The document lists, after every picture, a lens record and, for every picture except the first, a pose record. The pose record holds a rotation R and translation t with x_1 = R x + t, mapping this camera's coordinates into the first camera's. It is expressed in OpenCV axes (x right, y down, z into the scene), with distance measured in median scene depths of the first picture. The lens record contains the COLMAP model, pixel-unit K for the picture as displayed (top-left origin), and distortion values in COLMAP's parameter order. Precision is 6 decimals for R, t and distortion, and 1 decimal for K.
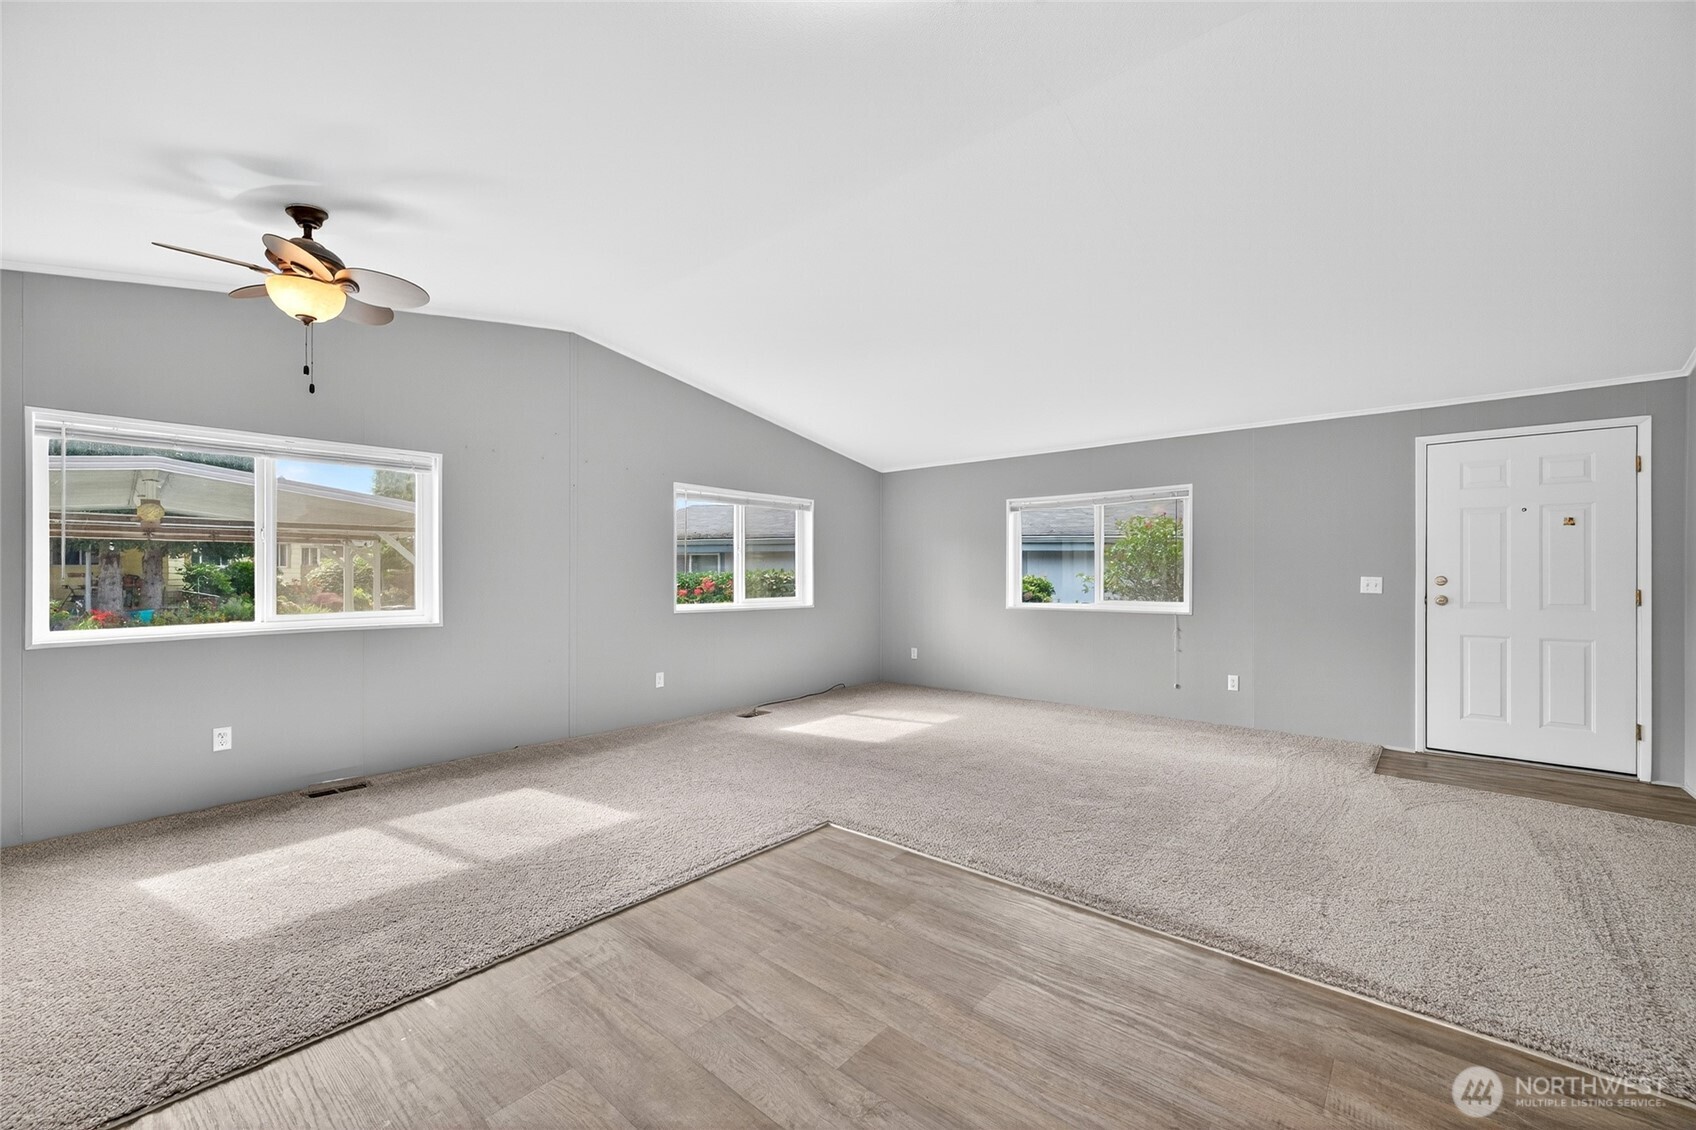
lens RADIAL K [[670.7, 0, 843.6], [0, 670.7, 573.5], [0, 0, 1]] dist [0.001440, -0.000346]
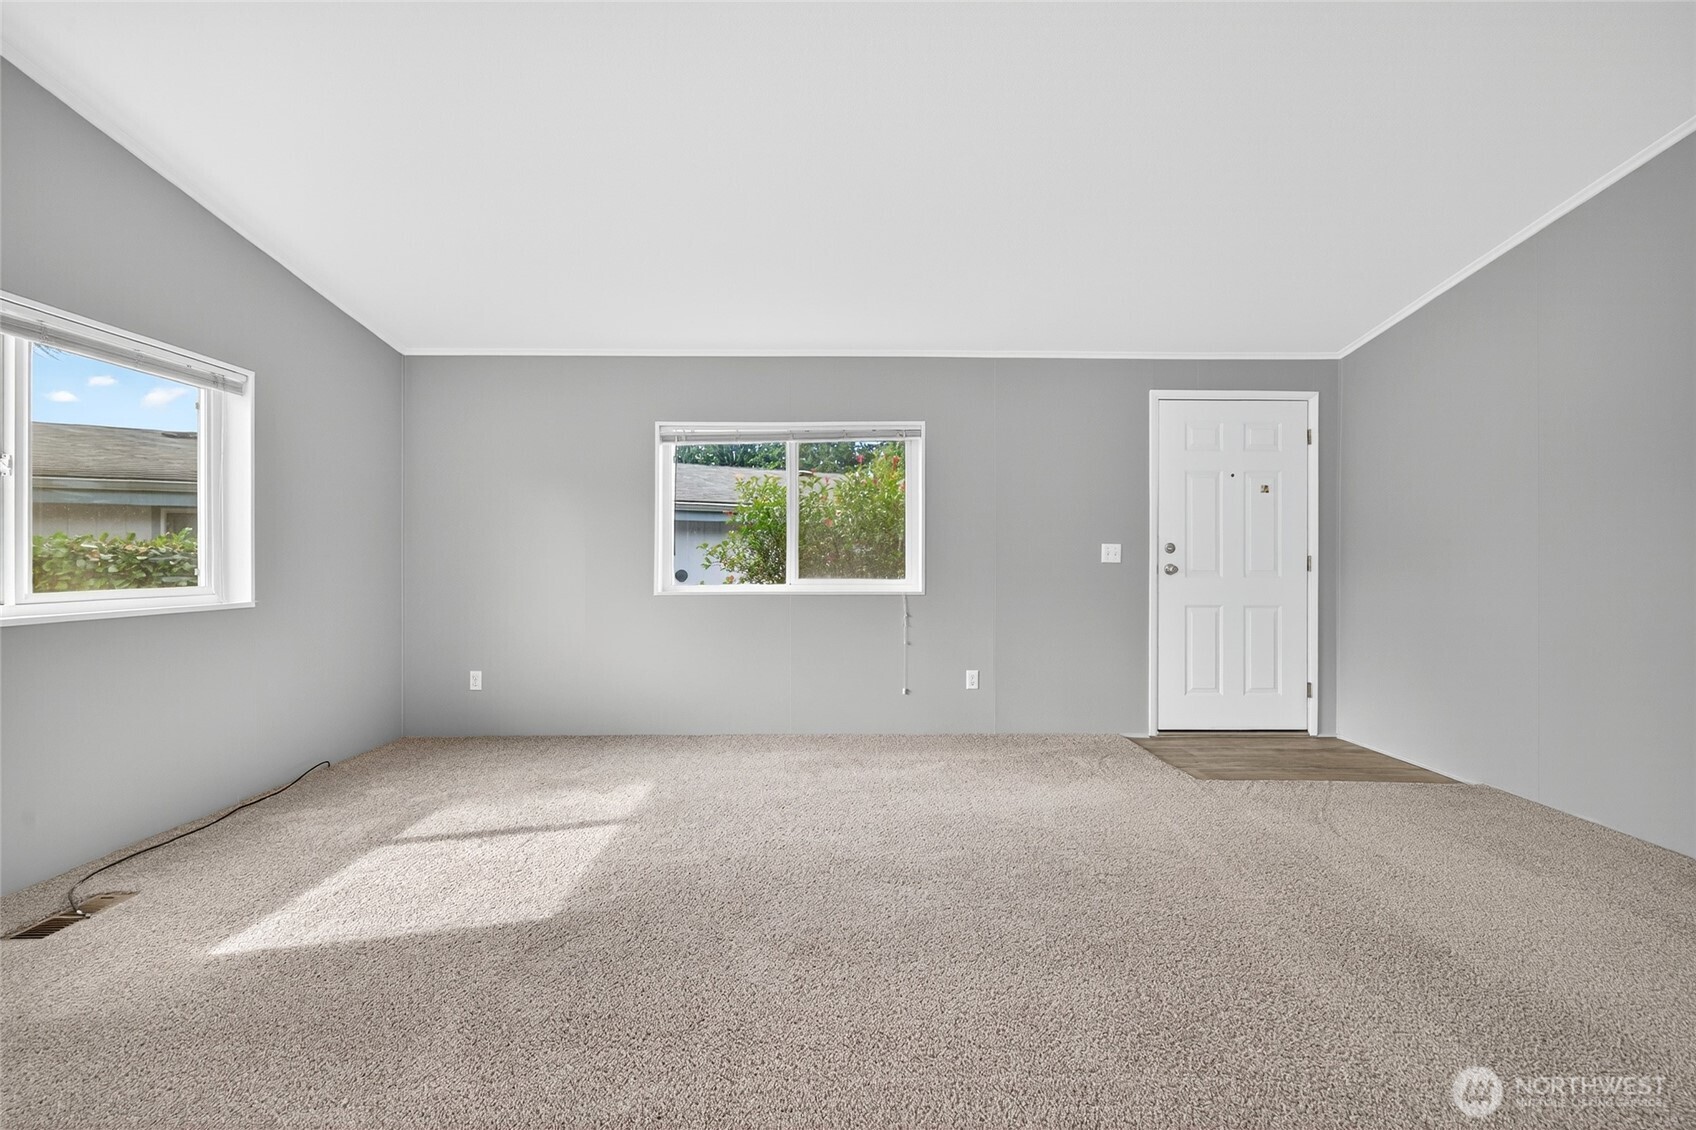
lens RADIAL K [[725.7, 0, 846.5], [0, 725.7, 564.1], [0, 0, 1]] dist [0.004227, 0.000265]
pose [[0.753187, -0.005679, 0.657781, -0.101658], [-0.000922, 0.999953, 0.009689, 0.023313], [-0.657805, -0.007904, 0.753147, 0.532486]]
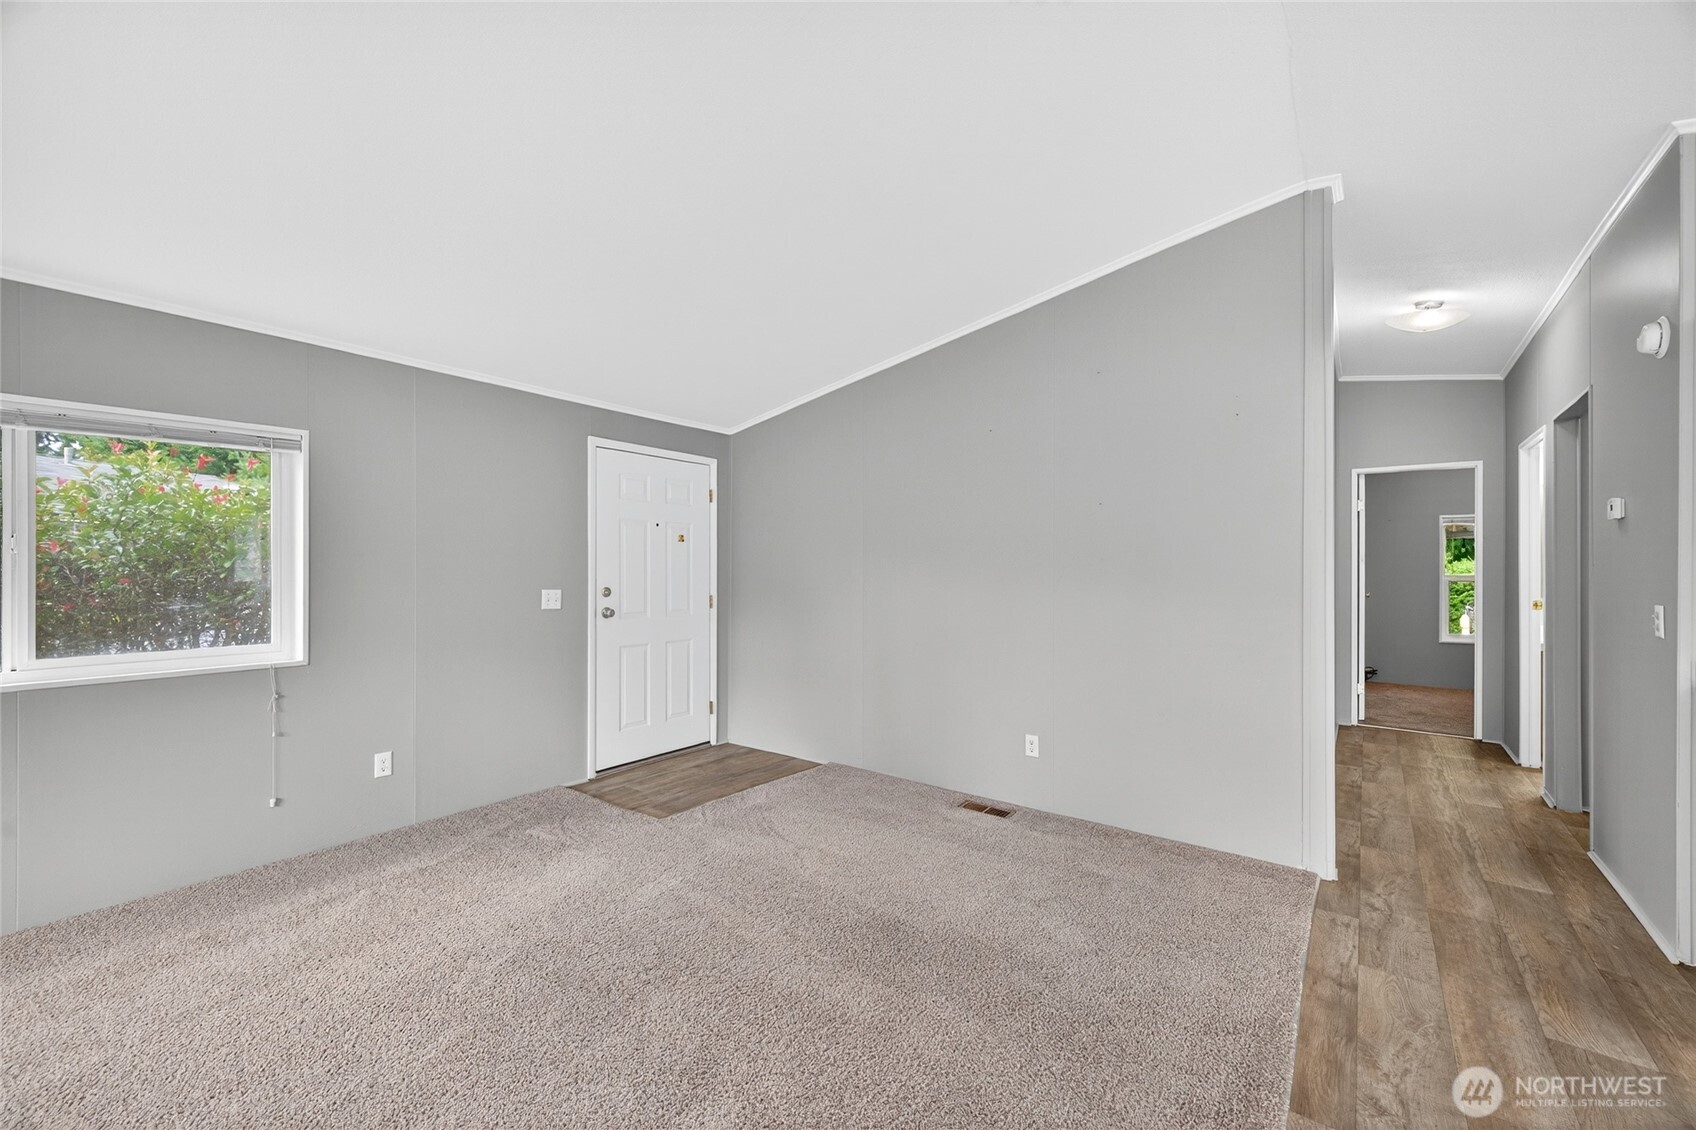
lens RADIAL K [[670.7, 0, 854.0], [0, 670.7, 568.4], [0, 0, 1]] dist [0.001440, -0.000346]
pose [[-0.062904, -0.004651, 0.998009, -0.081488], [-0.006323, 0.999971, 0.004262, -0.029001], [-0.998000, -0.006042, -0.062932, 0.699878]]
